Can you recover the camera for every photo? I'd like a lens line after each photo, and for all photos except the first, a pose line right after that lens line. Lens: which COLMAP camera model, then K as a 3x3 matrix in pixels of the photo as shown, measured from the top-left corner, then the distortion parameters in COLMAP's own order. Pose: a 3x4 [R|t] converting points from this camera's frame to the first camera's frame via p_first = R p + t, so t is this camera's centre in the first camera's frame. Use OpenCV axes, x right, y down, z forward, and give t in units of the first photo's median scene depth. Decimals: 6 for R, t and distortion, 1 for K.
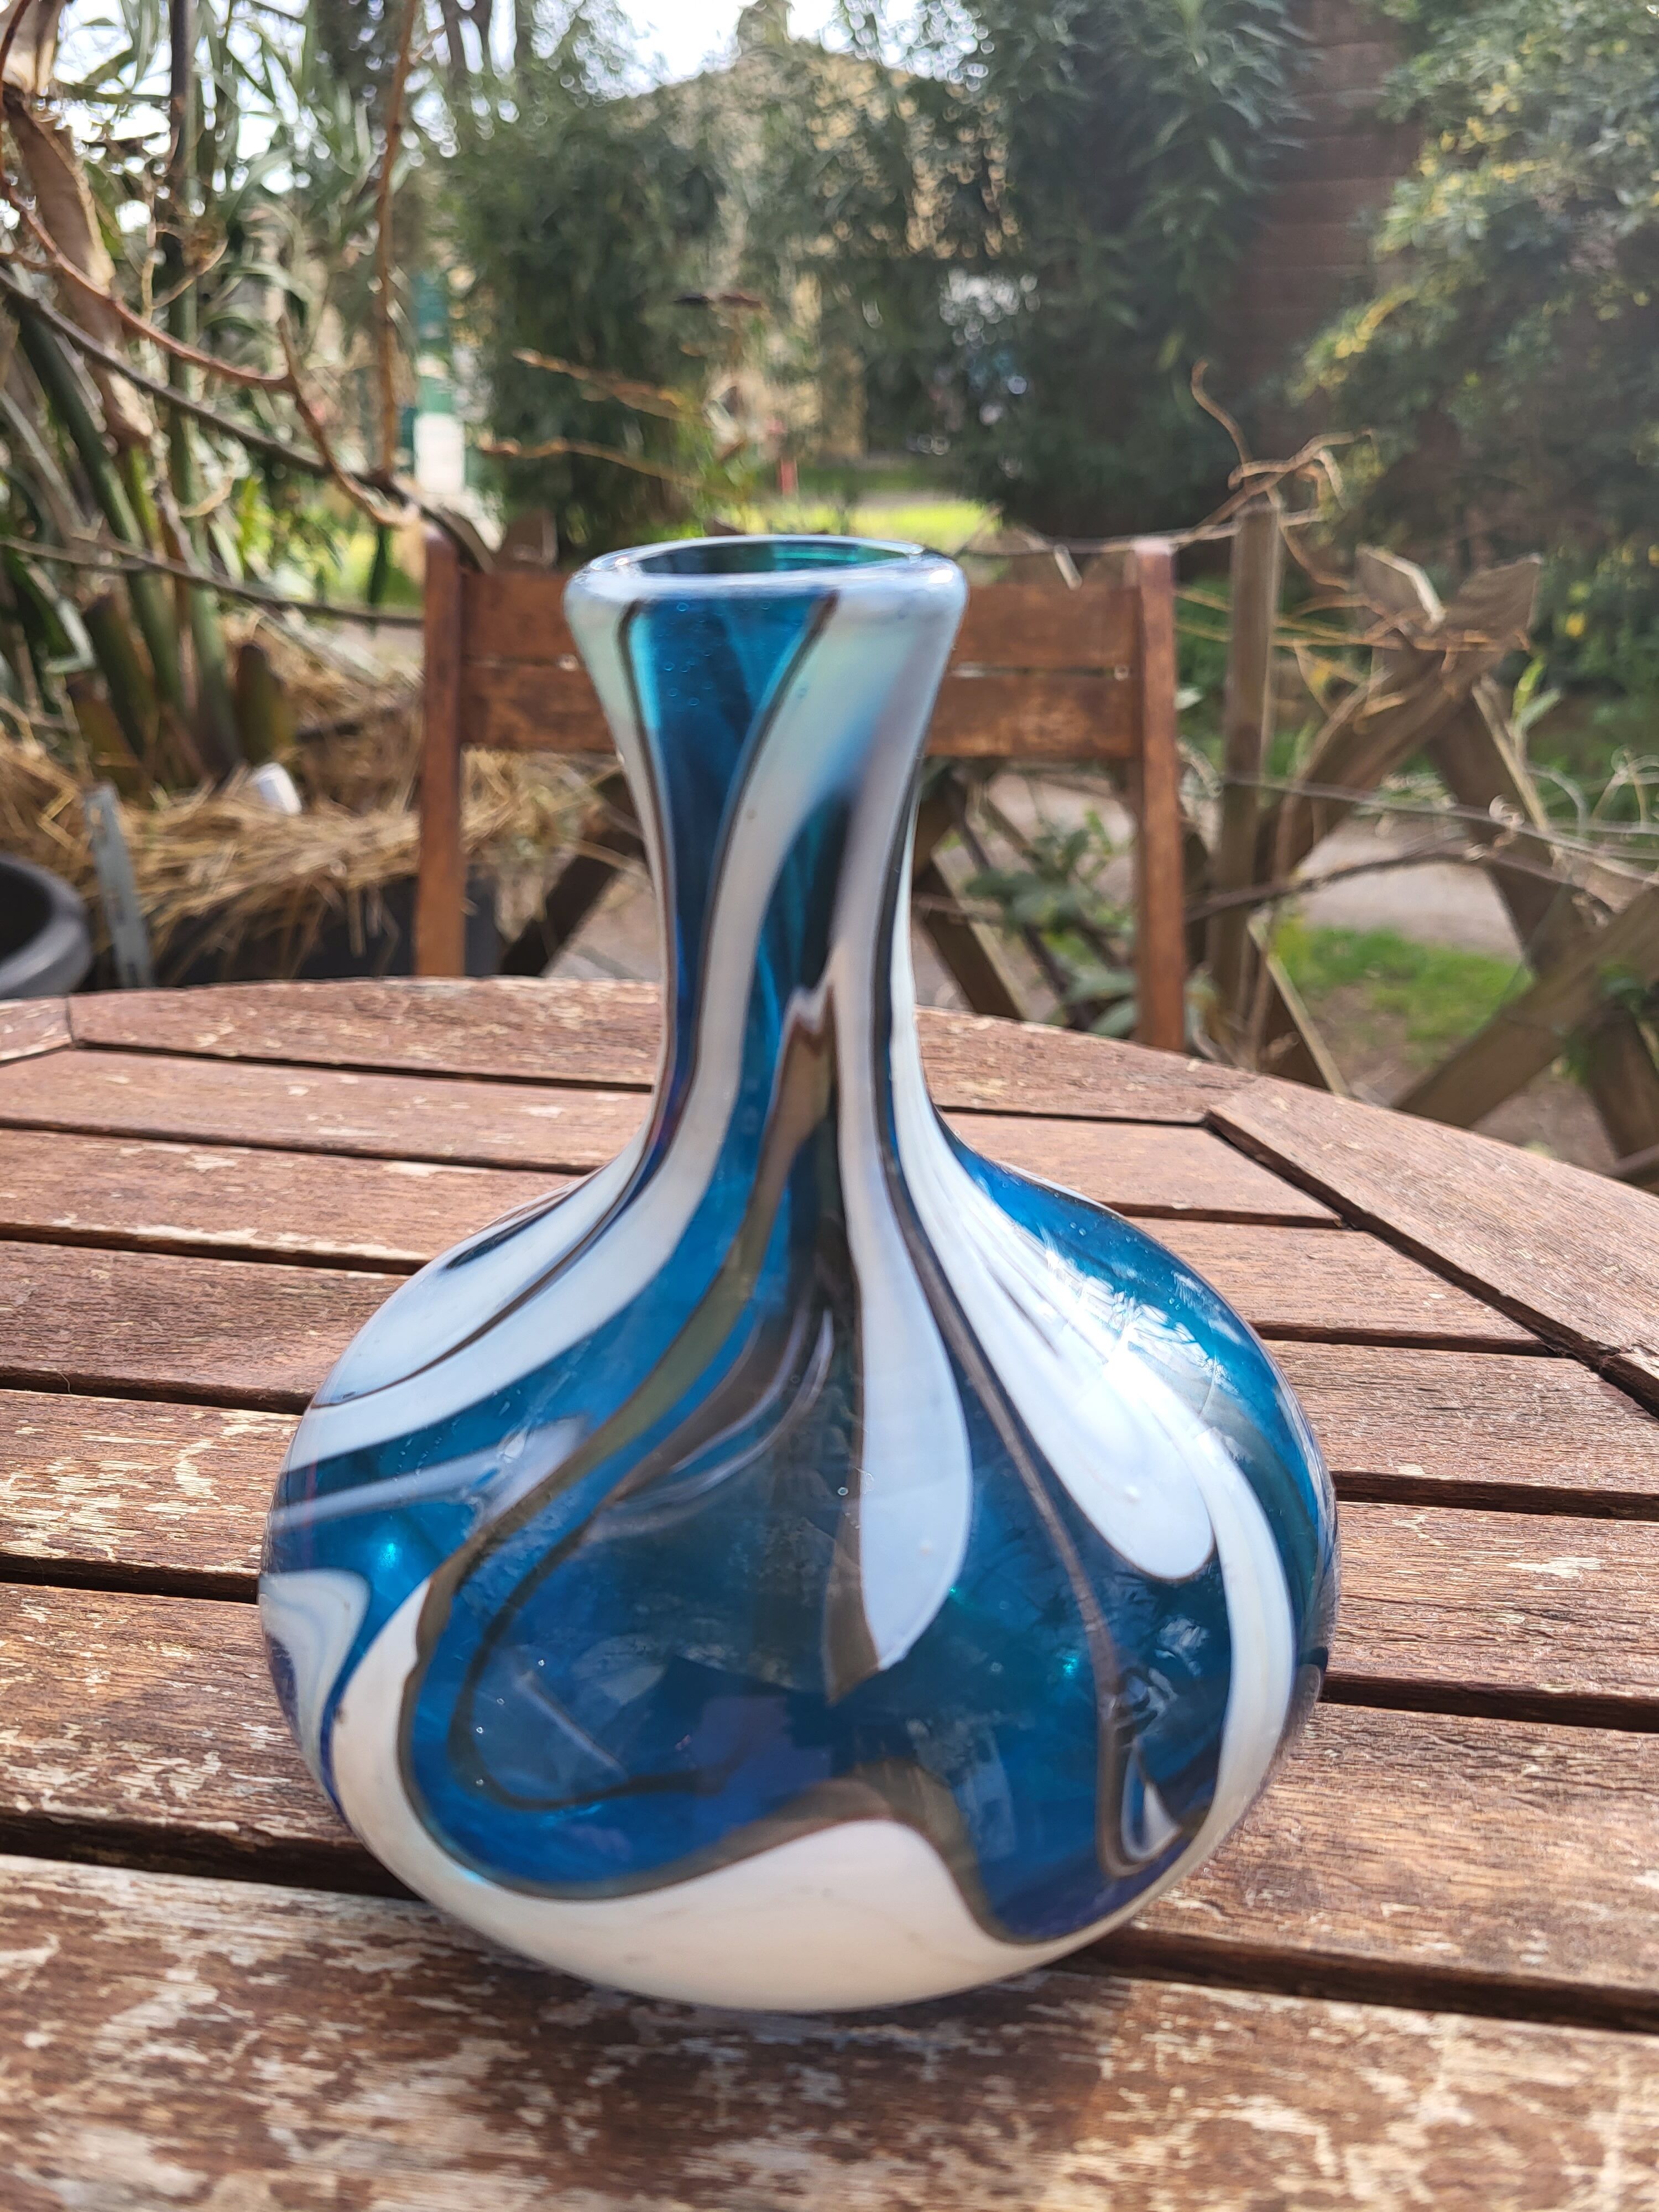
lens RADIAL K [[1667.9, 0, 829.5], [0, 1667.9, 1106.0], [0, 0, 1]] dist [0.013233, -0.041456]
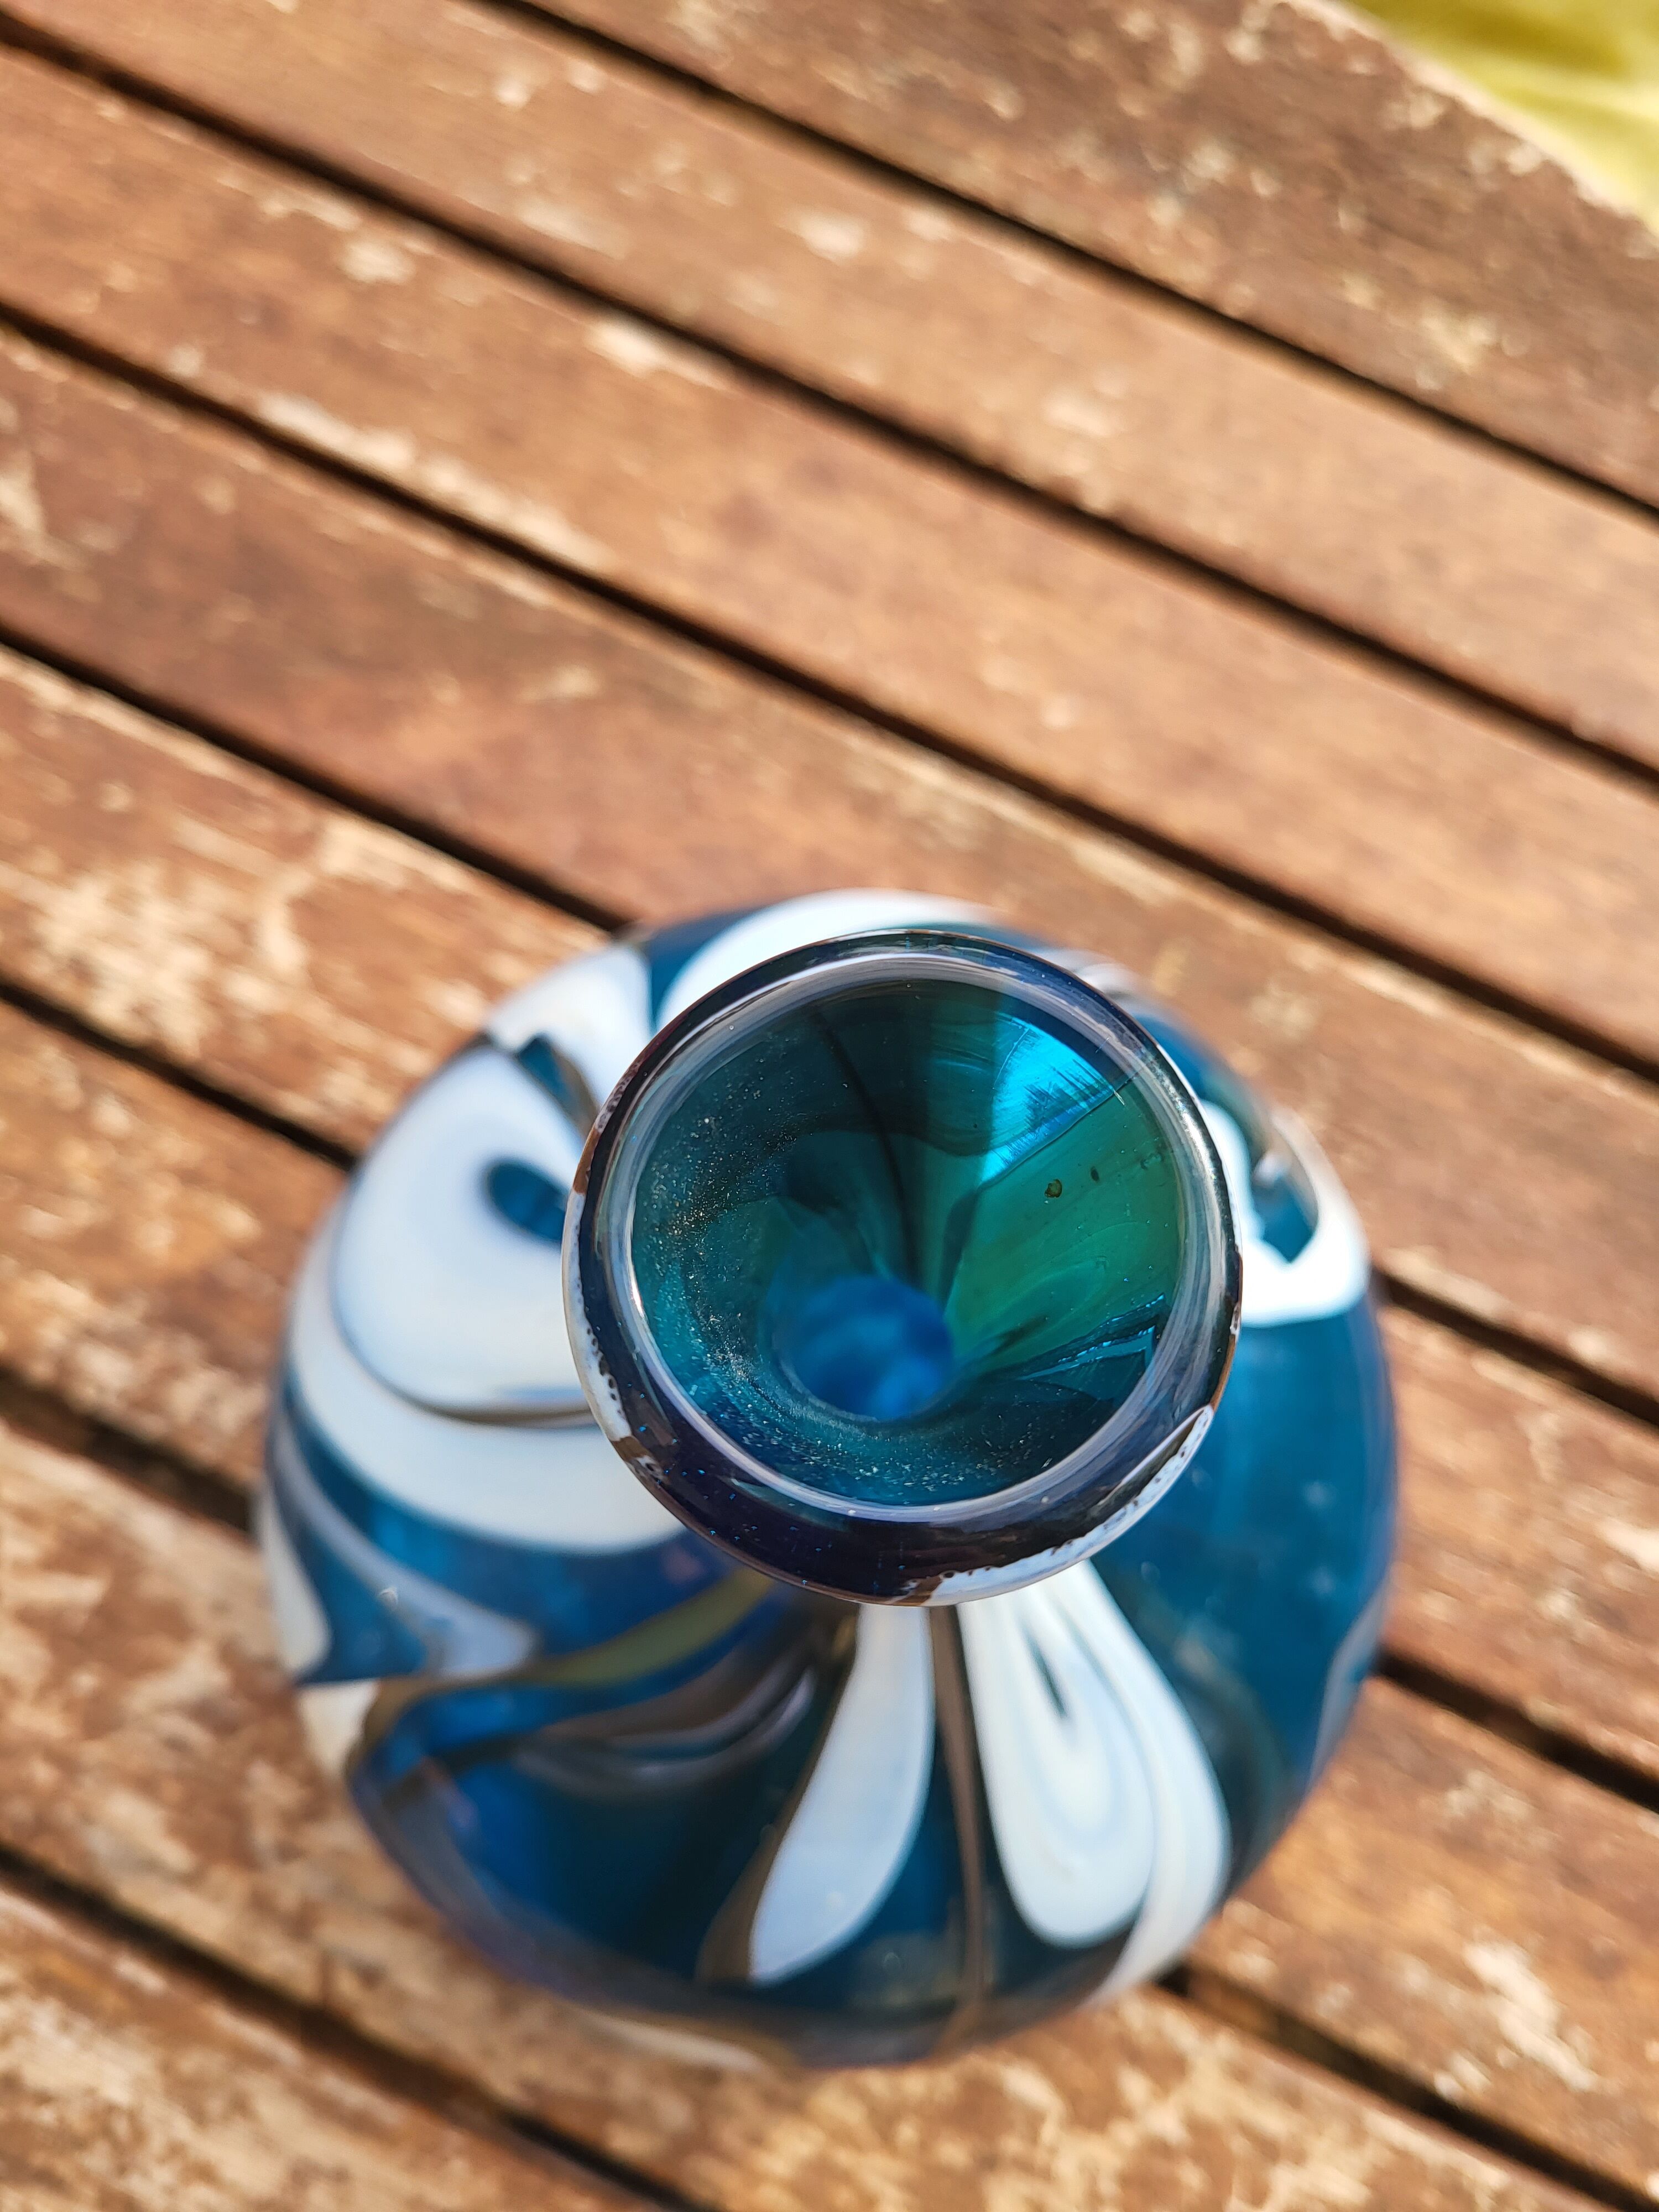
lens RADIAL K [[1688.7, 0, 829.5], [0, 1688.7, 1106.0], [0, 0, 1]] dist [-0.030015, -0.011825]
pose [[0.944945, 0.324700, -0.040597, -0.043979], [-0.185192, 0.632935, 0.751729, -0.599063], [0.269782, -0.702825, 0.658221, 0.539123]]
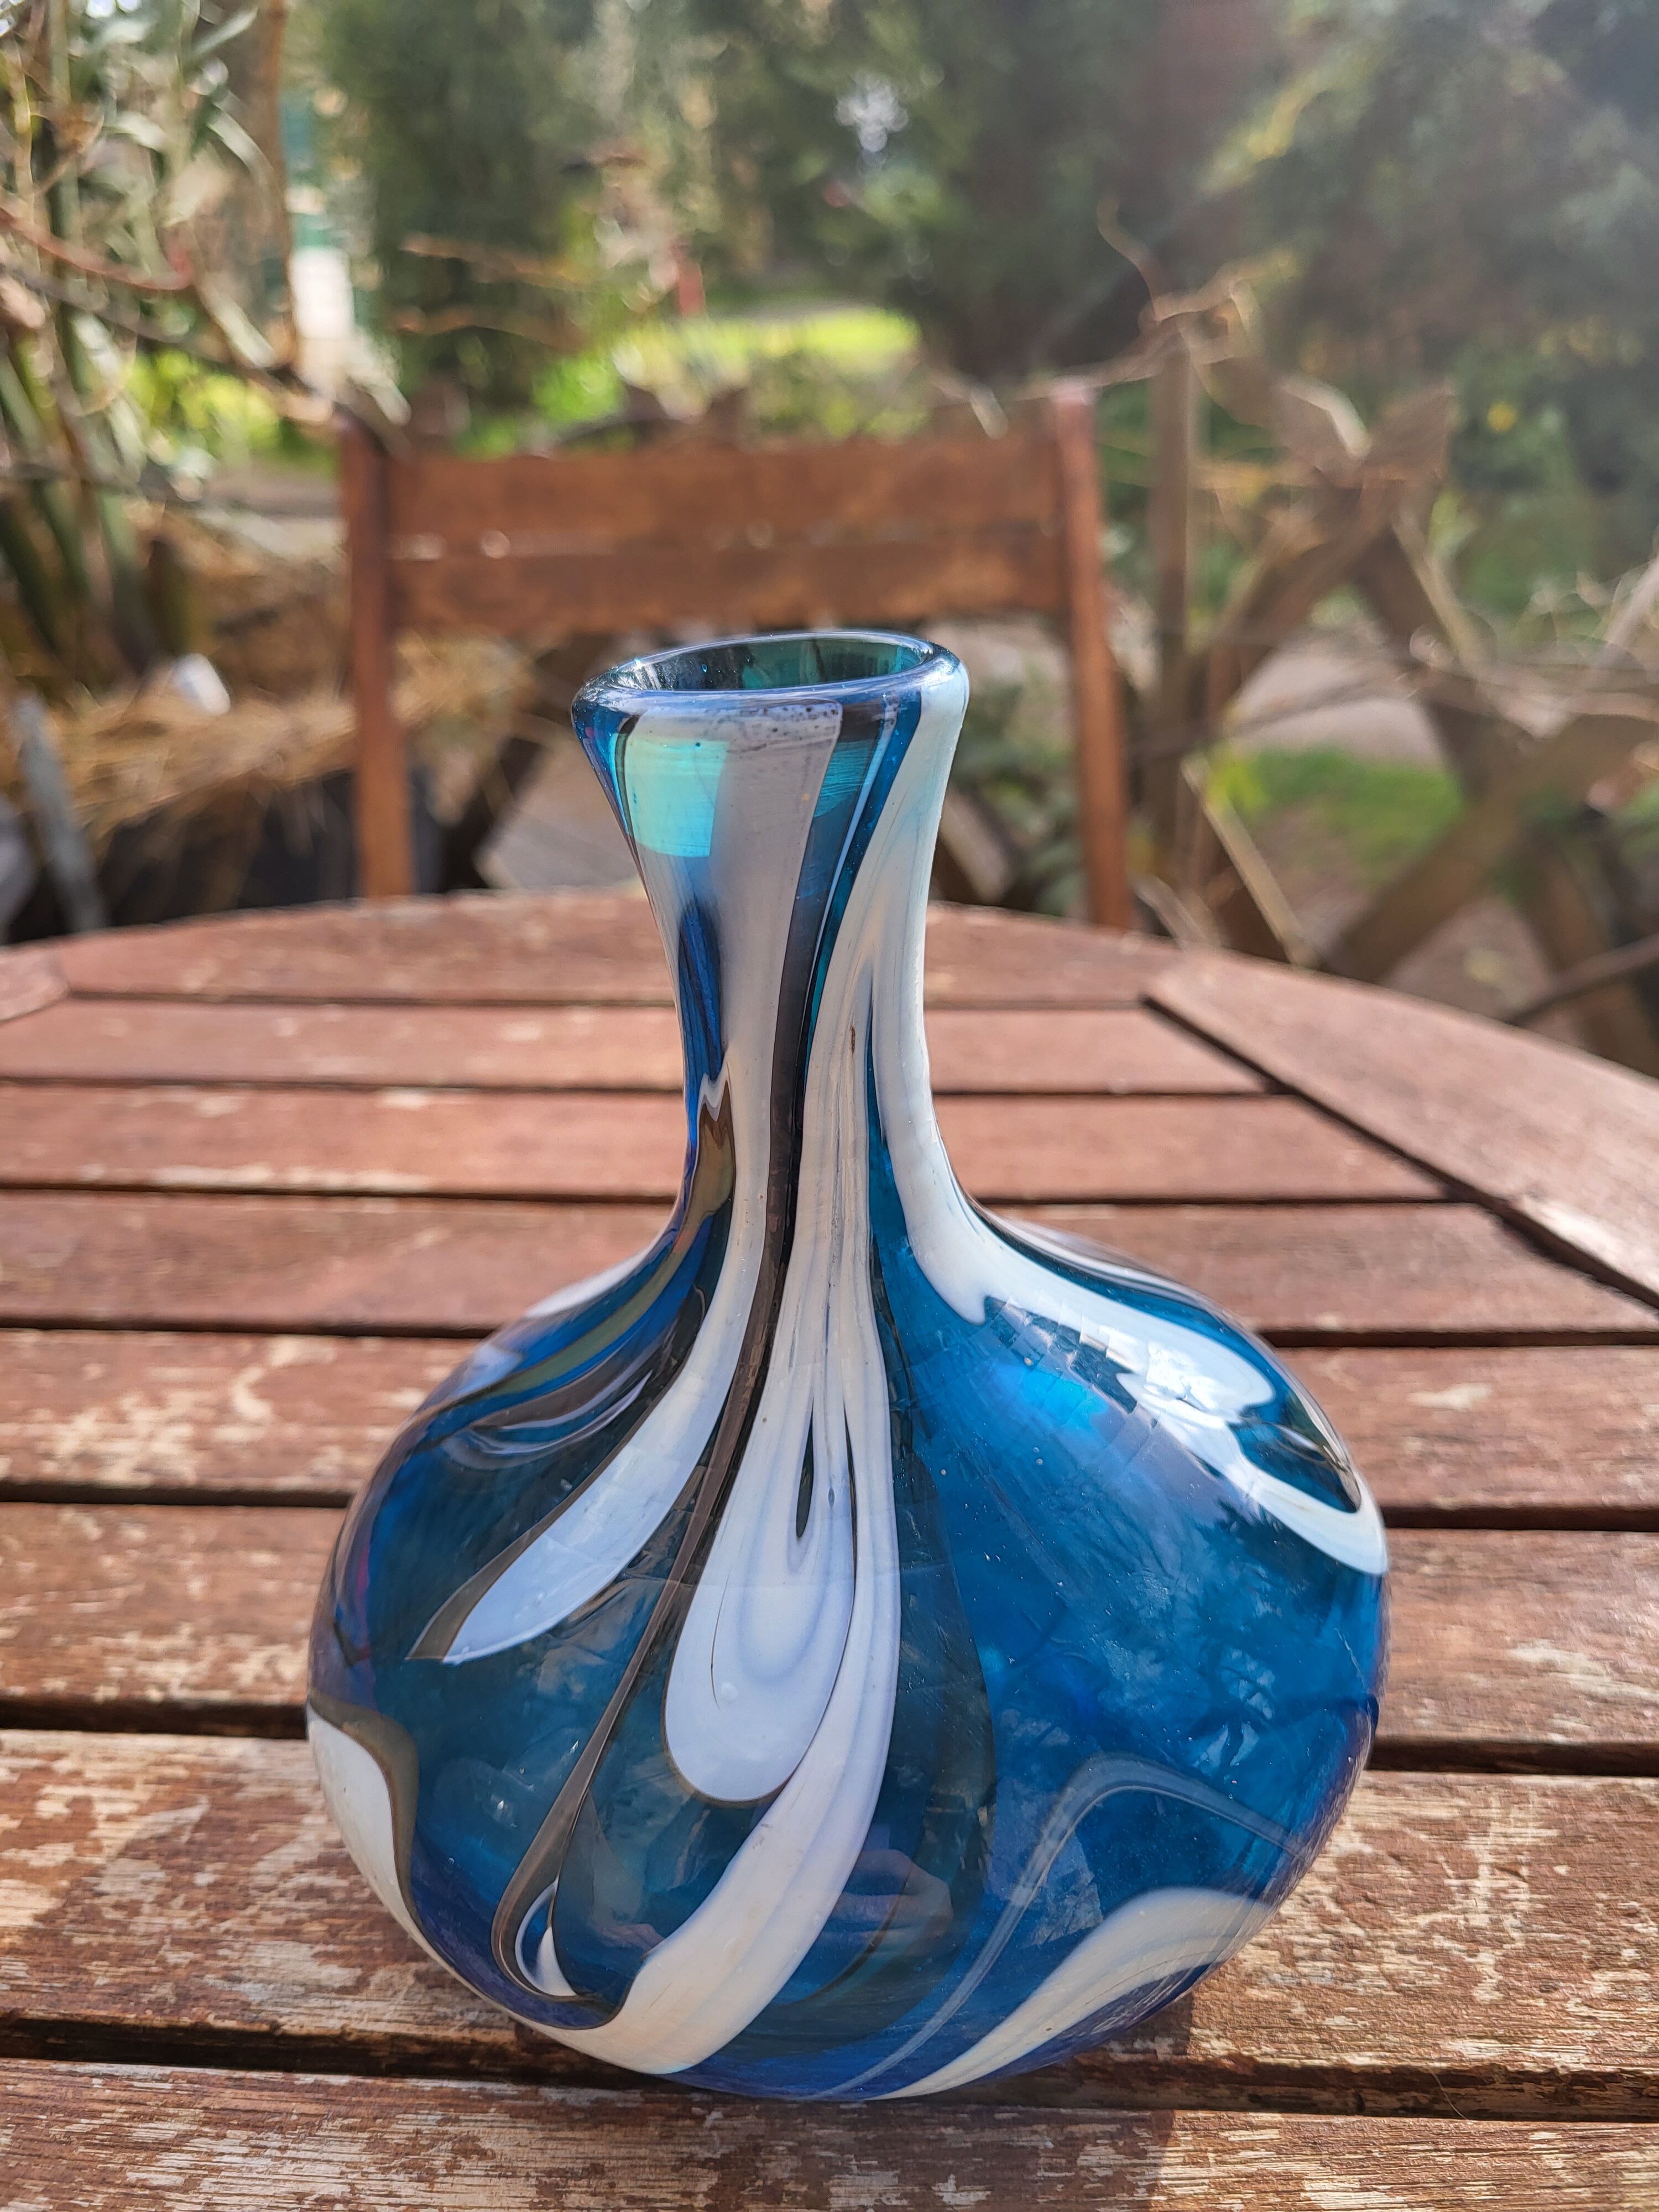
lens RADIAL K [[1688.7, 0, 829.5], [0, 1688.7, 1106.0], [0, 0, 1]] dist [-0.030015, -0.011825]
pose [[0.997432, -0.067535, 0.023845, -0.009598], [0.065142, 0.993823, 0.089849, -0.067712], [-0.029765, -0.088065, 0.995670, -0.152169]]
